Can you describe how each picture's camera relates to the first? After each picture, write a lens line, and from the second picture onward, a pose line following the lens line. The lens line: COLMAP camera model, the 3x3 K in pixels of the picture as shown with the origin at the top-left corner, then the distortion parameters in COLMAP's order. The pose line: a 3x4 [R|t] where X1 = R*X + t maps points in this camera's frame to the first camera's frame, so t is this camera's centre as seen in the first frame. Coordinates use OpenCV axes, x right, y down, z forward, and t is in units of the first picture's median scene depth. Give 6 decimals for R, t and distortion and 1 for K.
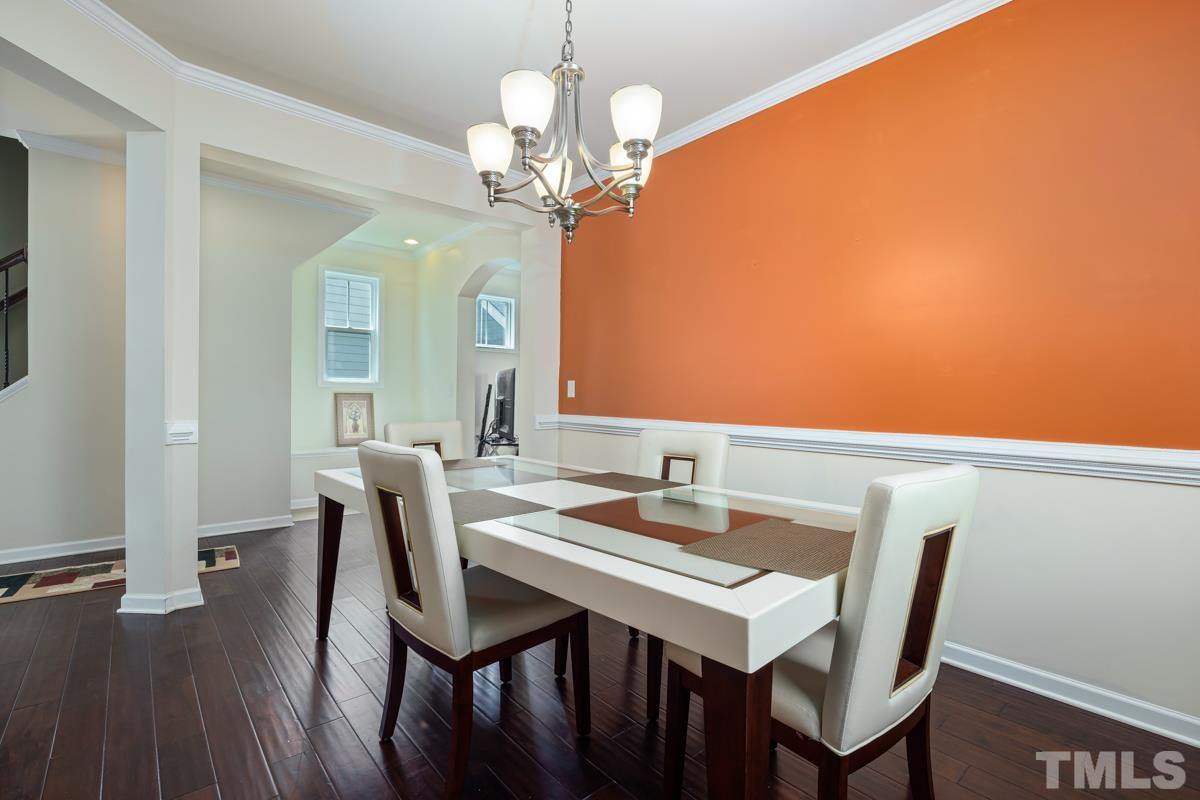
lens RADIAL K [[540.1, 0, 600.0], [0, 540.1, 400.0], [0, 0, 1]] dist [-0.002335, -0.000621]
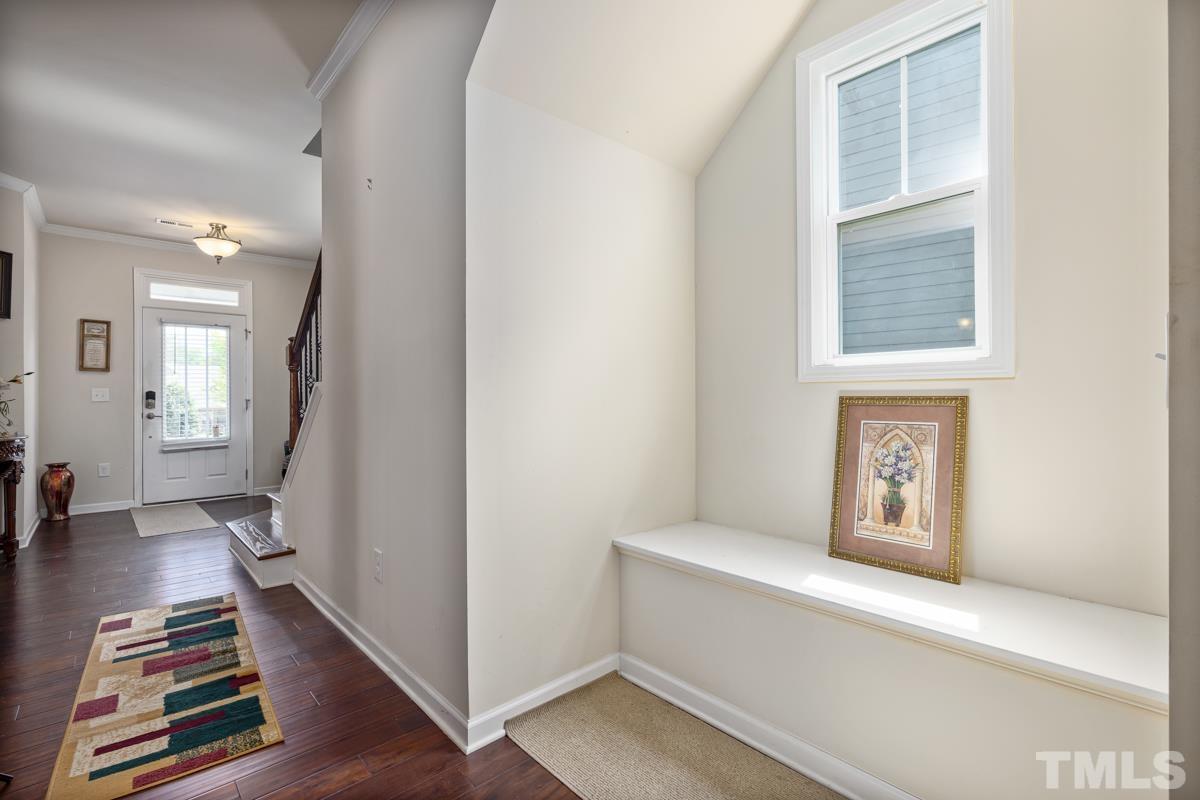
lens RADIAL K [[540.1, 0, 600.0], [0, 540.1, 400.0], [0, 0, 1]] dist [-0.002335, -0.000621]
pose [[0.024678, -0.004953, -0.999683, -0.142380], [-0.006596, 0.999965, -0.005117, -0.008856], [0.999674, 0.006720, 0.024645, 0.819348]]
